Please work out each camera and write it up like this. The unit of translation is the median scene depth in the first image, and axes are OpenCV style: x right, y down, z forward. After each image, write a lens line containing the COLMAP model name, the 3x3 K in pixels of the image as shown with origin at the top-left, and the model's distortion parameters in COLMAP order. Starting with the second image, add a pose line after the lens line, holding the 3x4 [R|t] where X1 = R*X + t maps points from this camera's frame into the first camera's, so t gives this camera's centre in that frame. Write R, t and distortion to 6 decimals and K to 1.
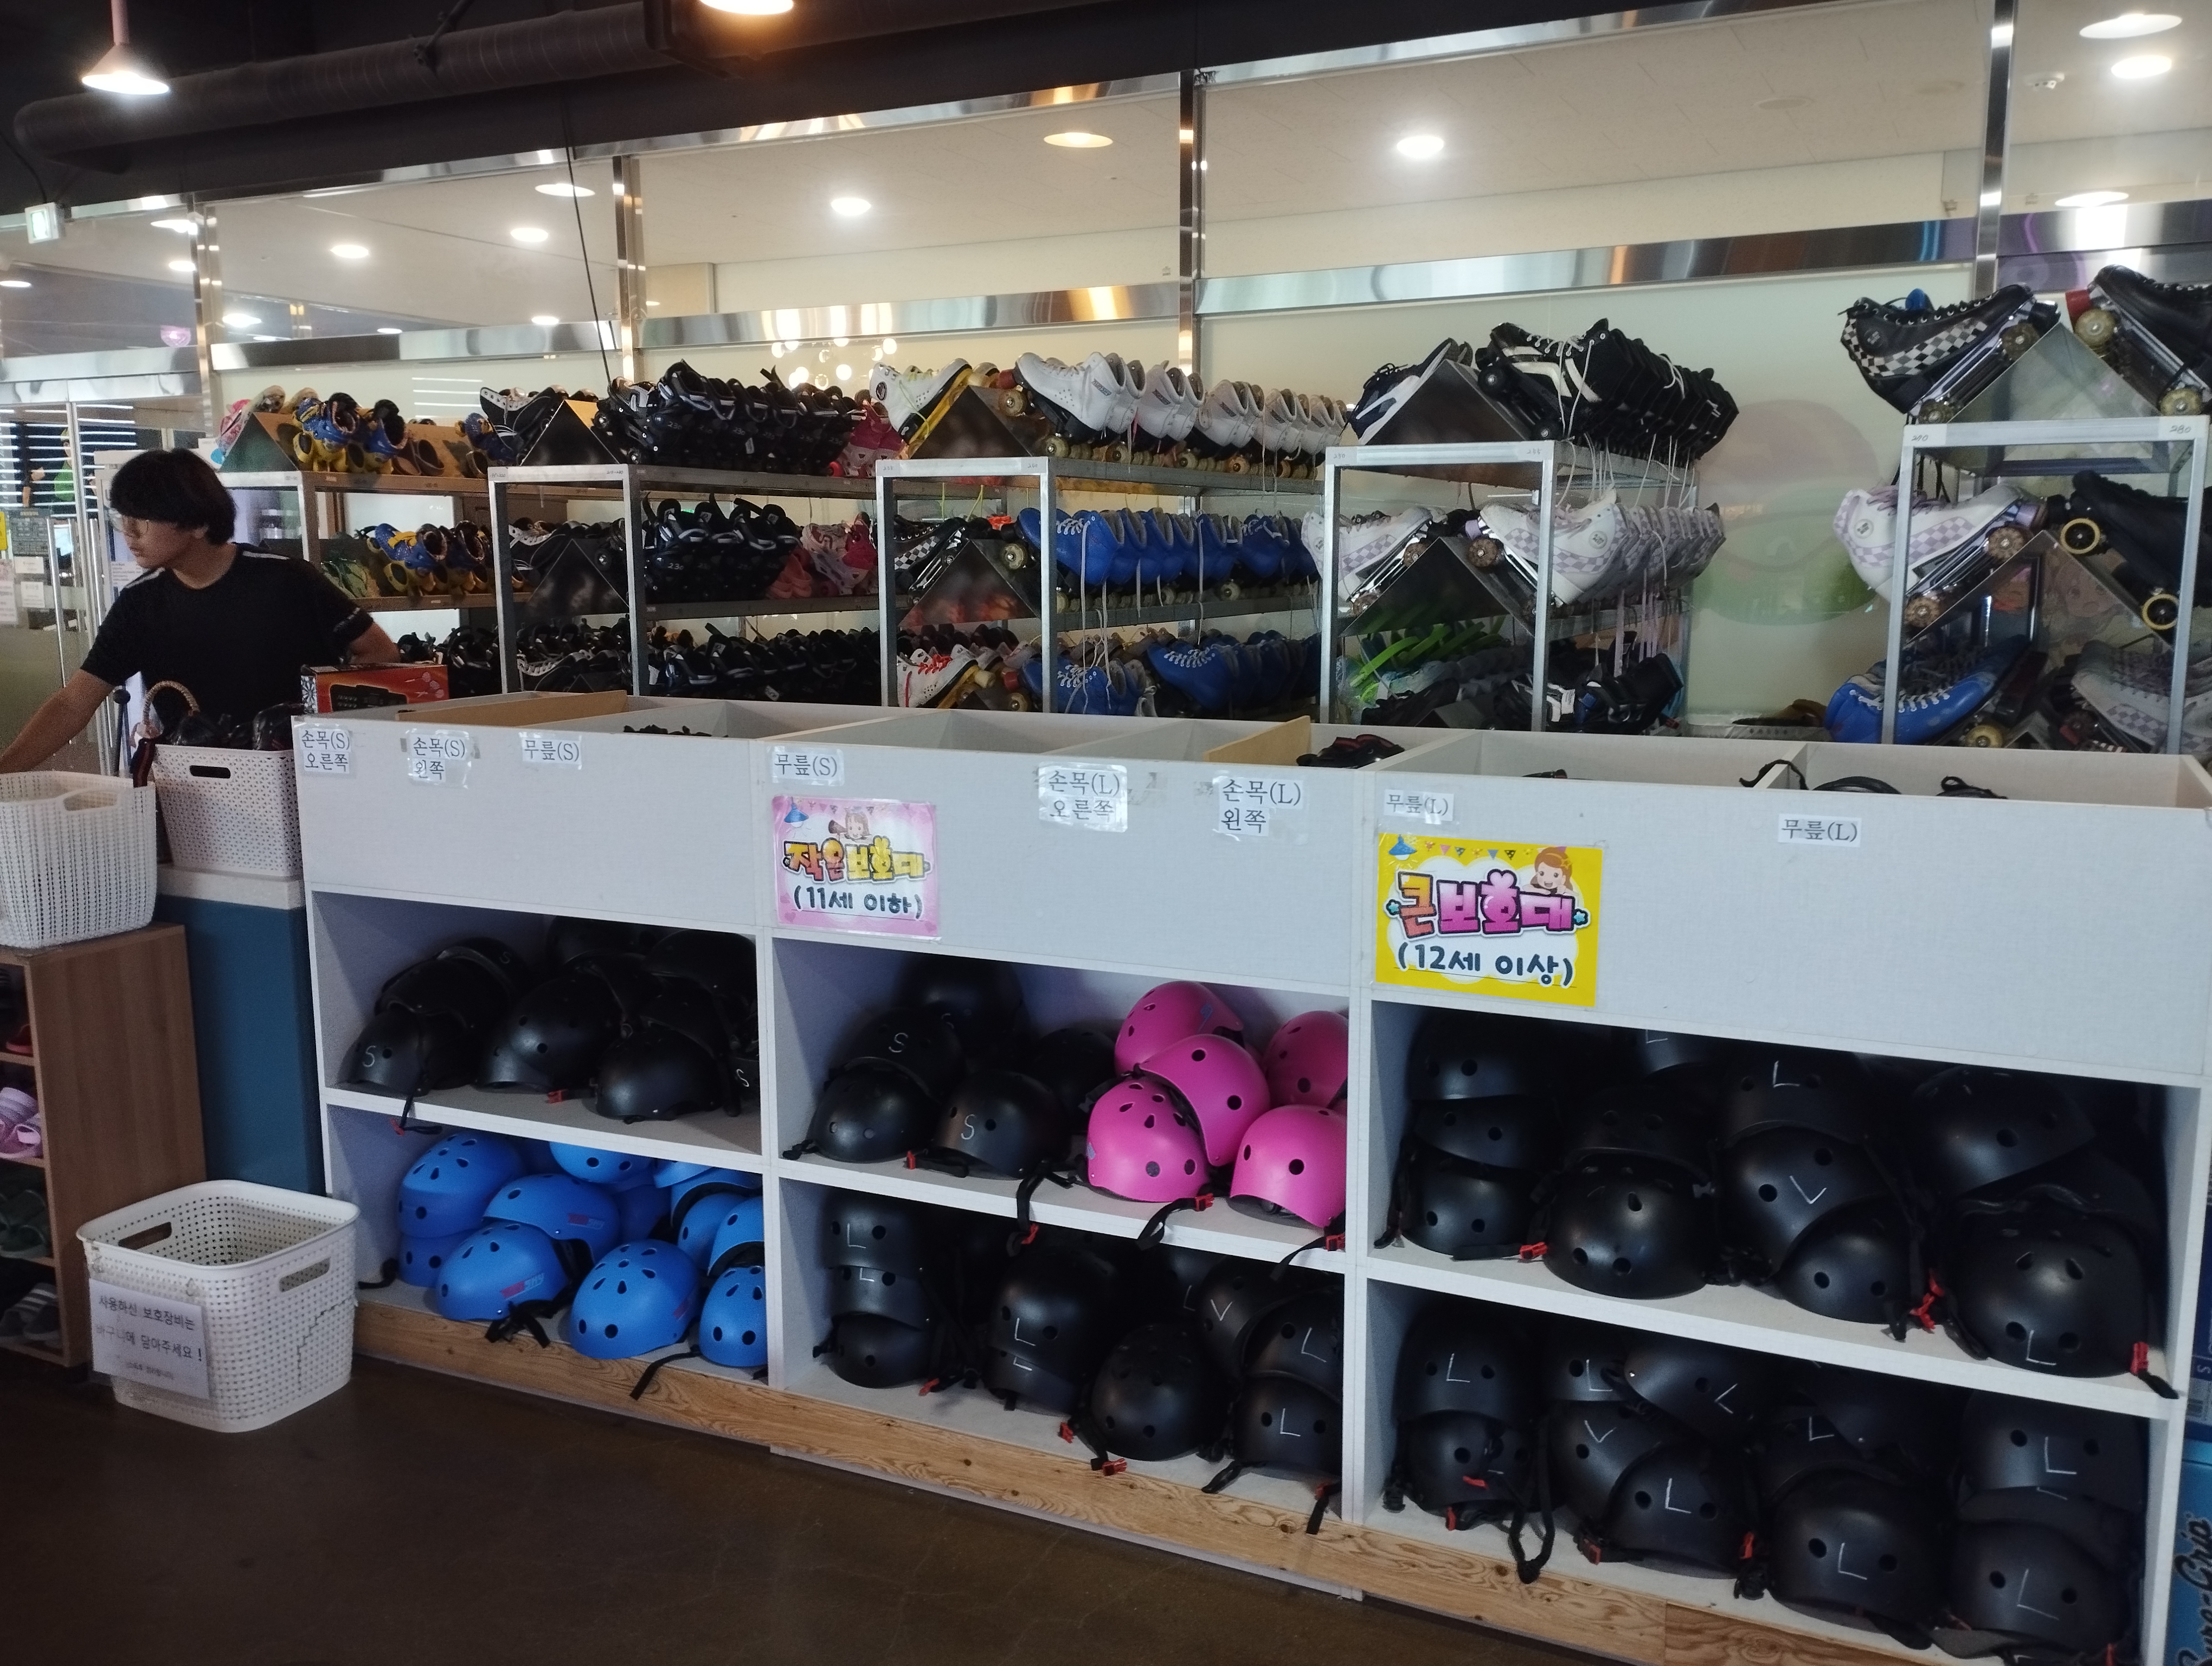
lens RADIAL K [[1895.5, 0, 1110.2], [0, 1895.5, 831.4], [0, 0, 1]] dist [0.062663, 0.004633]
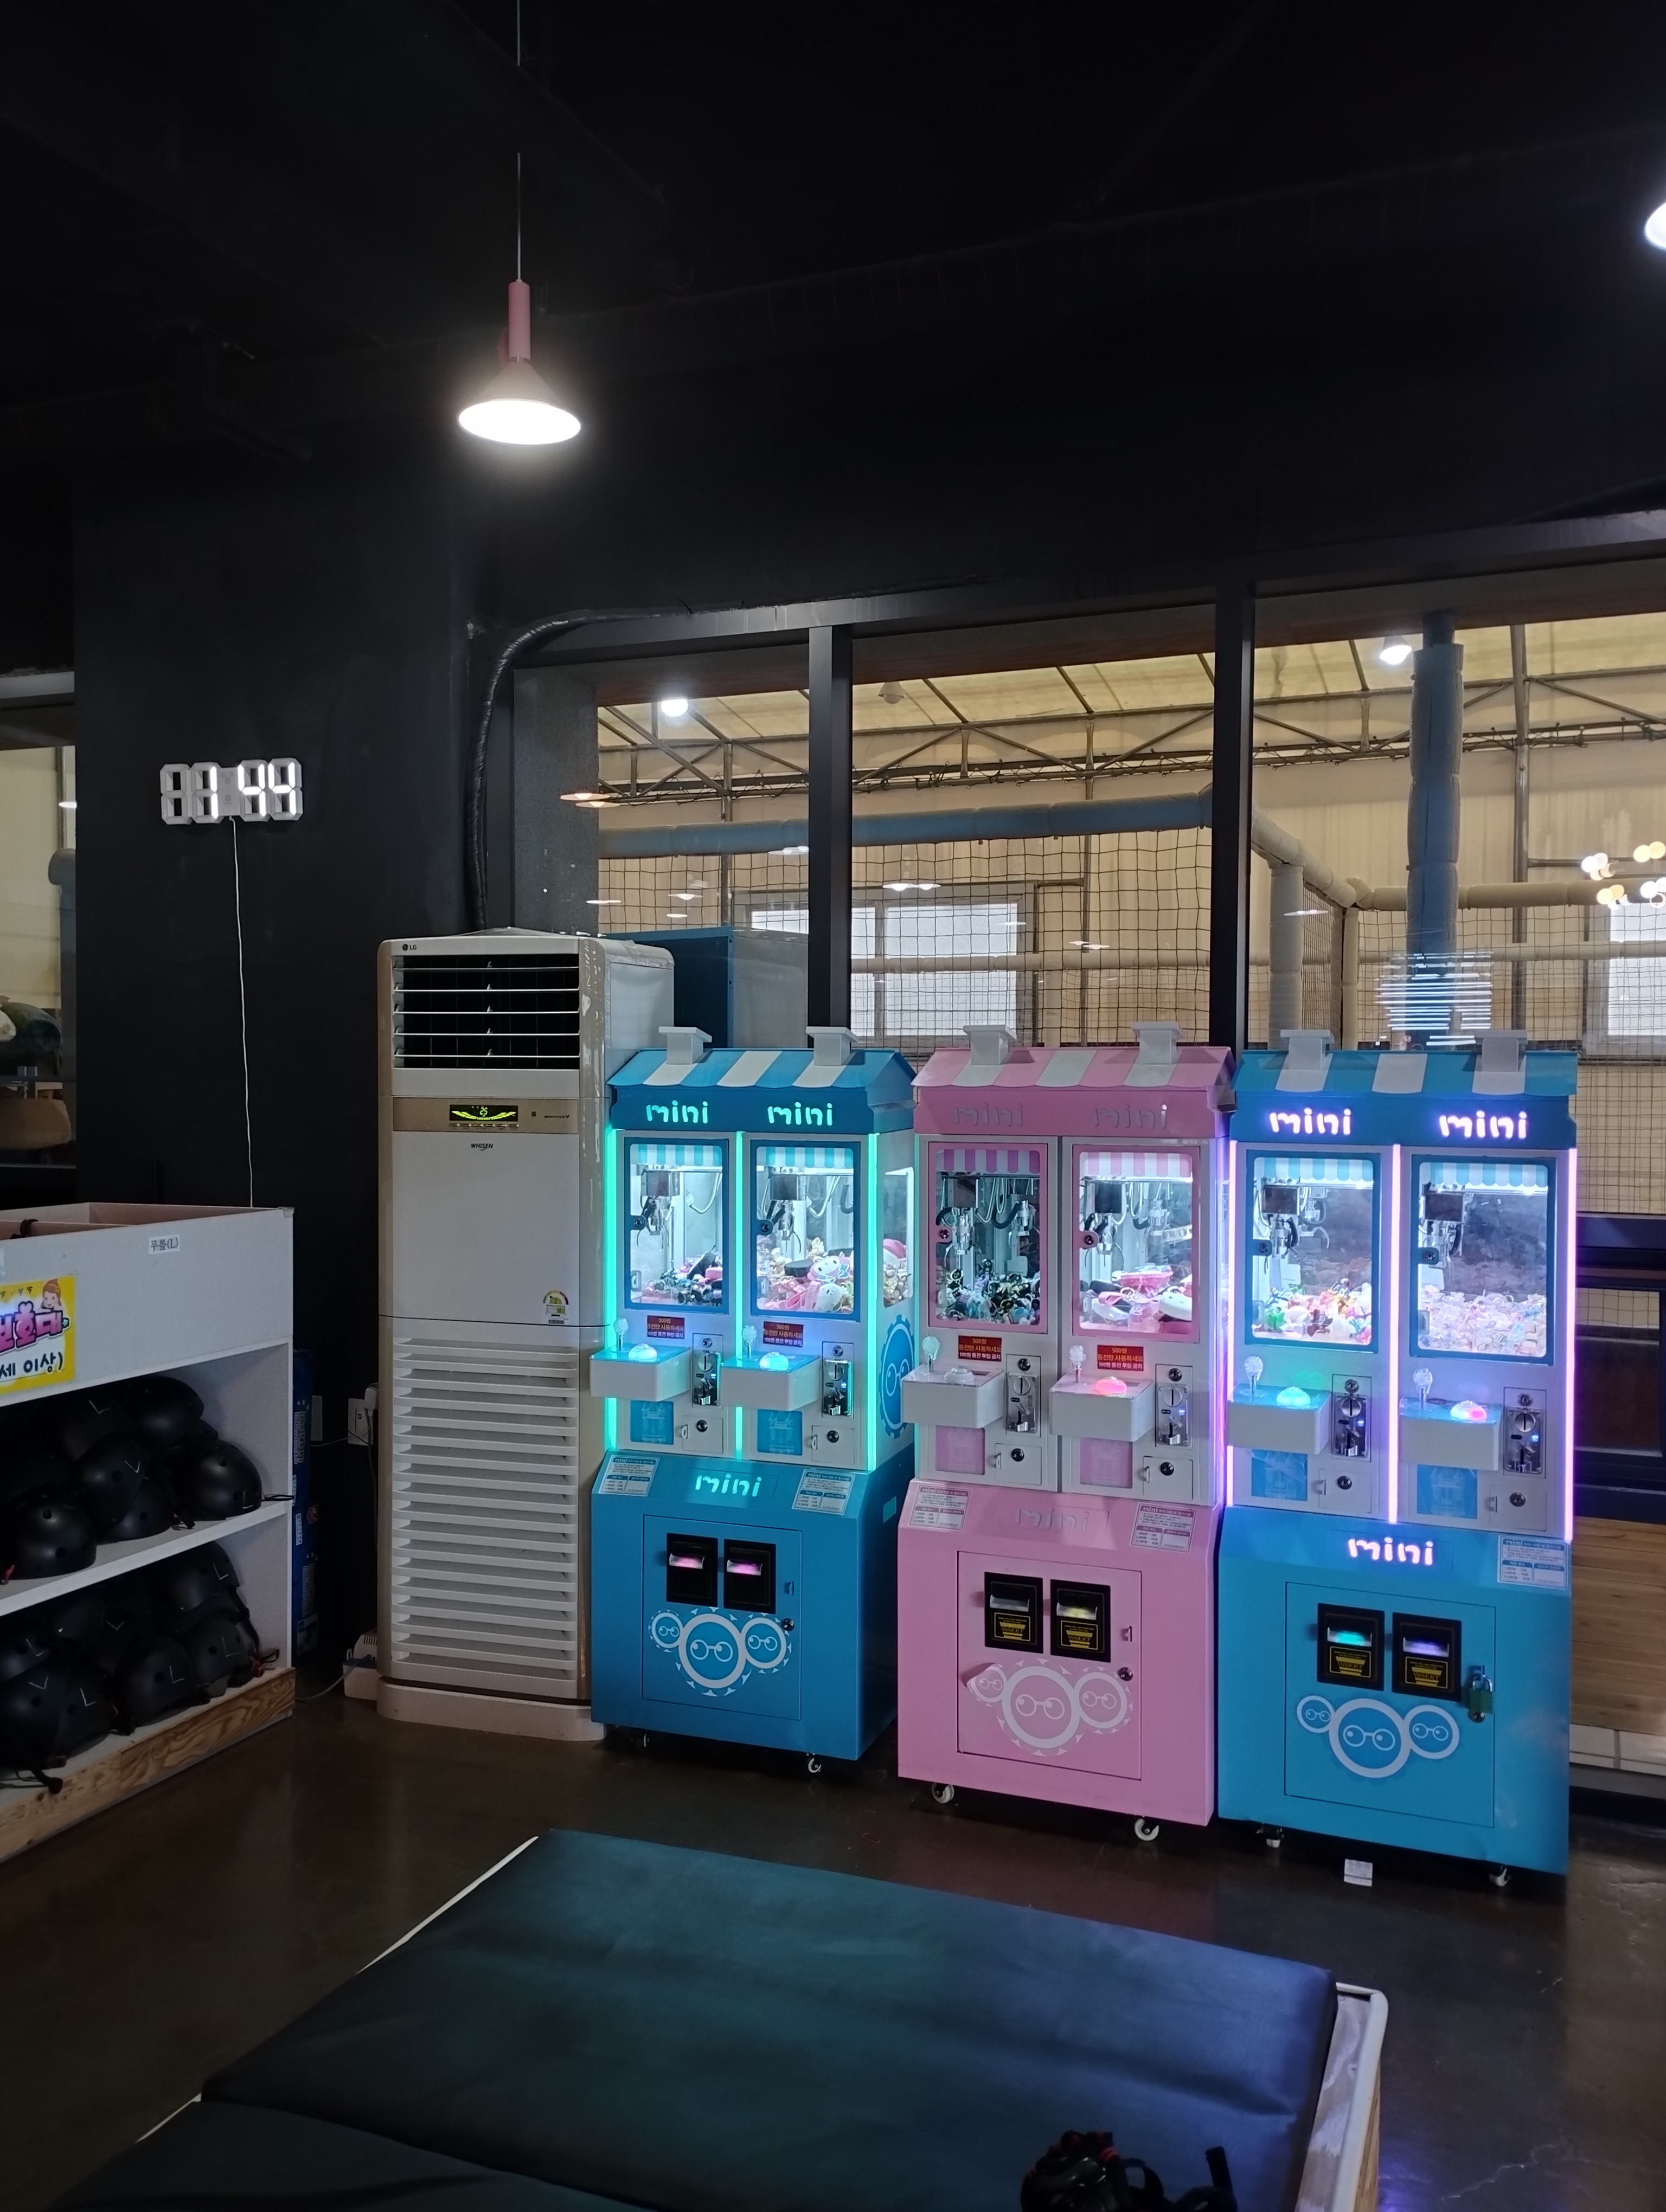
lens RADIAL K [[1895.5, 0, 833.8], [0, 1895.5, 1102.4], [0, 0, 1]] dist [0.062663, 0.004633]
pose [[-0.076130, -0.017832, 0.996938, -1.320174], [0.142334, 0.989406, 0.028566, -0.085615], [-0.986887, 0.144073, -0.072785, 0.470328]]
